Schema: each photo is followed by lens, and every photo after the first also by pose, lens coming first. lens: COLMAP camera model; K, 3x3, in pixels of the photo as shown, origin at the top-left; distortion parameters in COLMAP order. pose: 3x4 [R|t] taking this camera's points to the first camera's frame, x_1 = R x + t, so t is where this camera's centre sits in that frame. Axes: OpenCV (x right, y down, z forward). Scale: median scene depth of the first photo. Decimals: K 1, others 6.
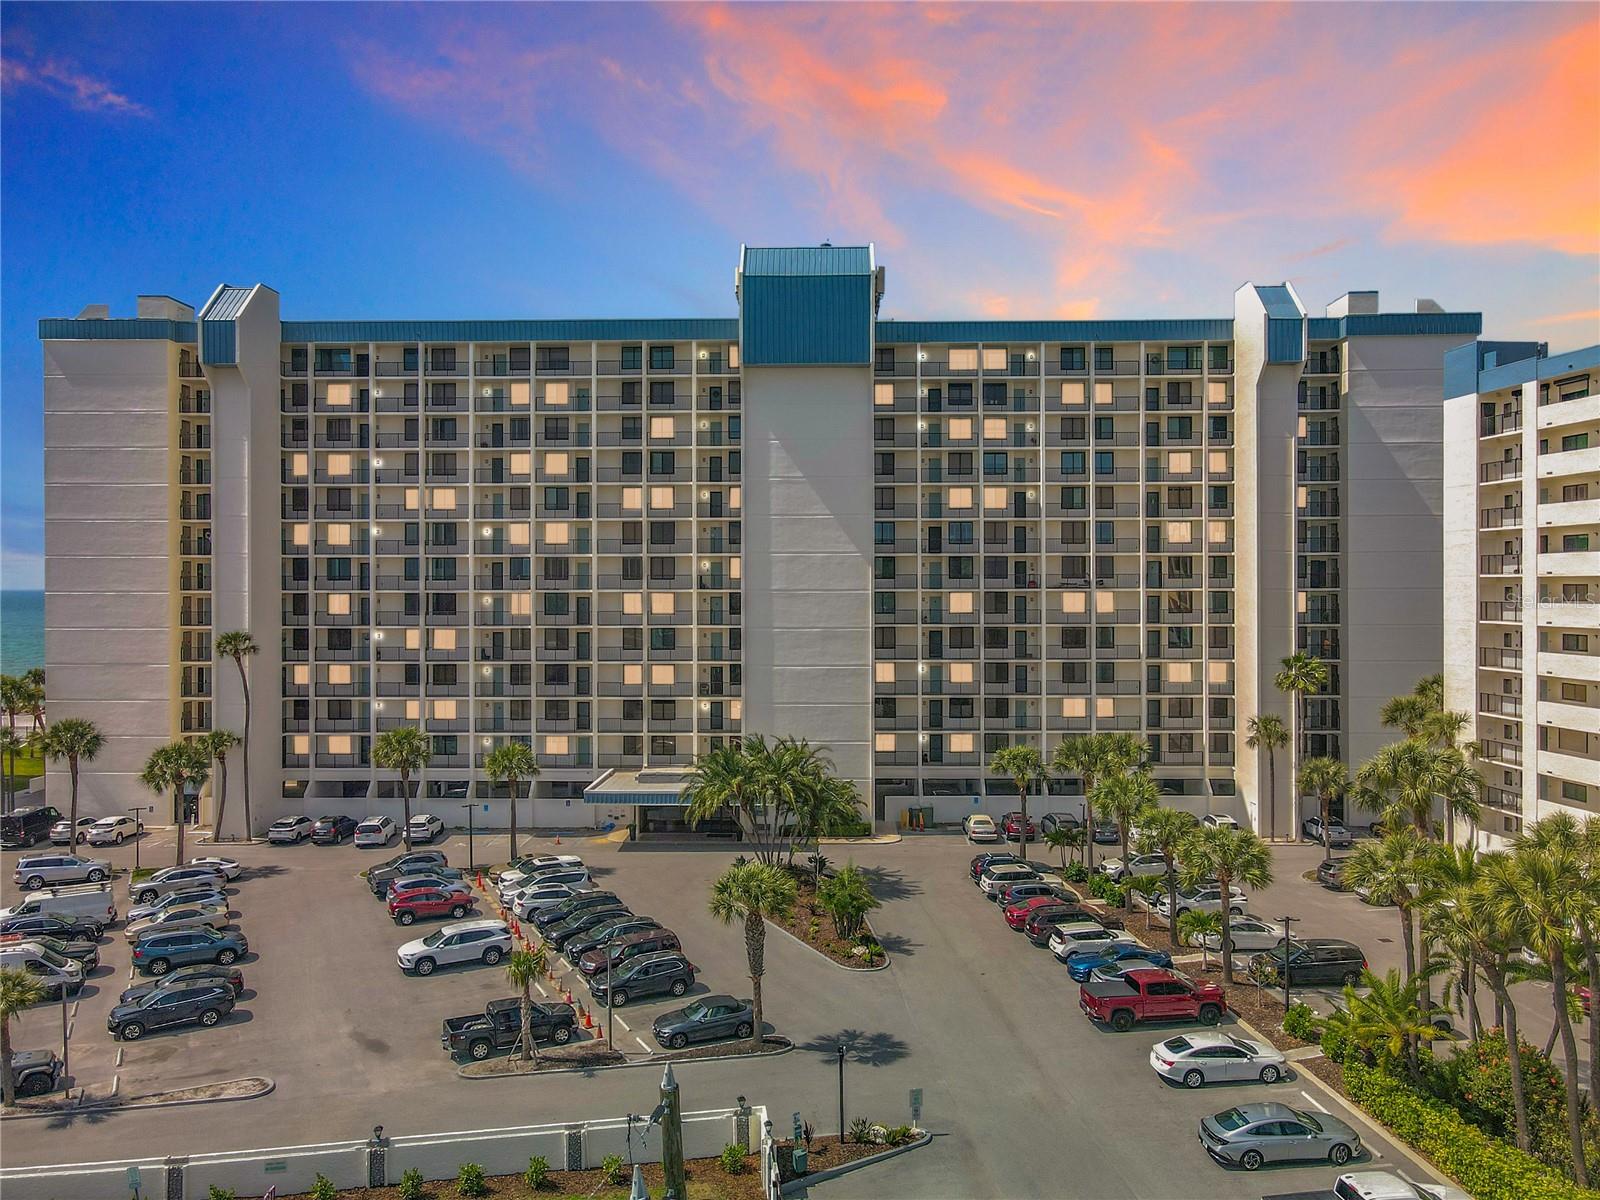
lens RADIAL K [[1192.2, 0, 798.1], [0, 1192.2, 611.2], [0, 0, 1]] dist [0.008409, 0.005383]
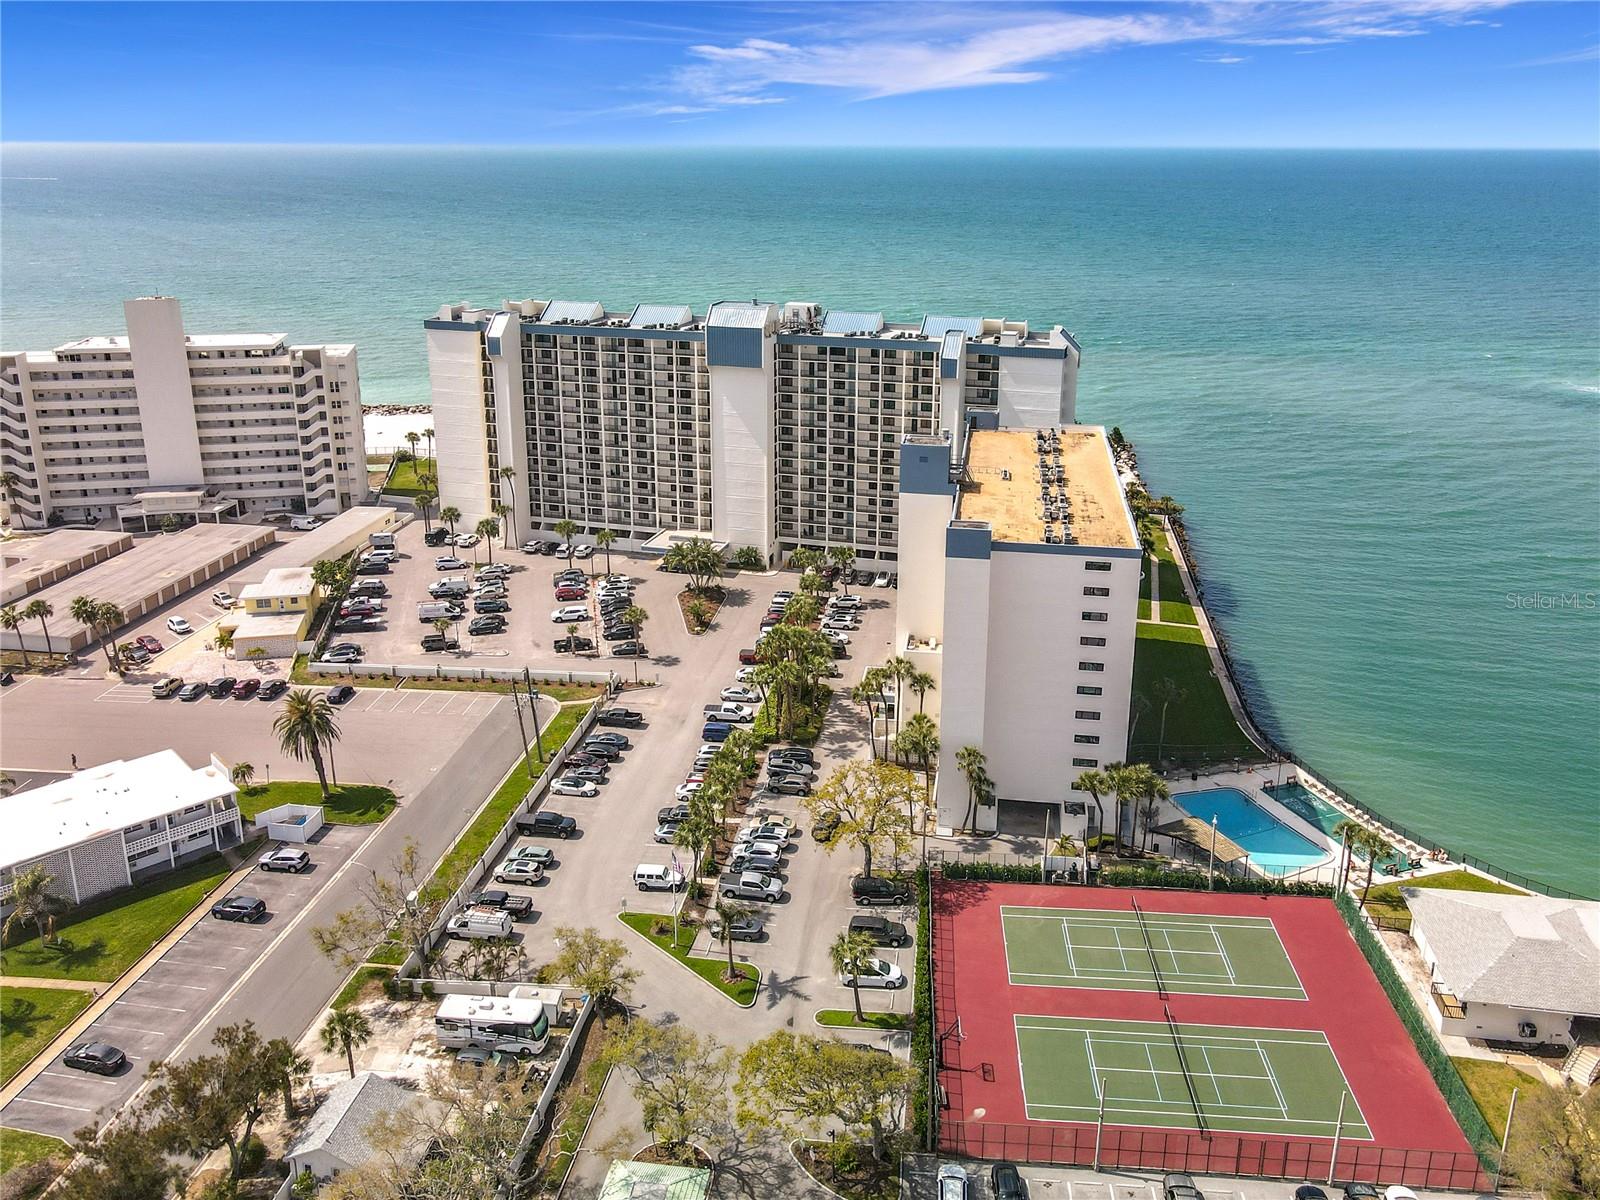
lens RADIAL K [[1237.8, 0, 801.0], [0, 1237.8, 541.3], [0, 0, 1]] dist [0.008965, 0.005392]
pose [[0.965581, 0.085508, -0.245644, 0.860387], [-0.012245, 0.958315, 0.285452, -0.664617], [0.259812, -0.272619, 0.926378, -1.418206]]
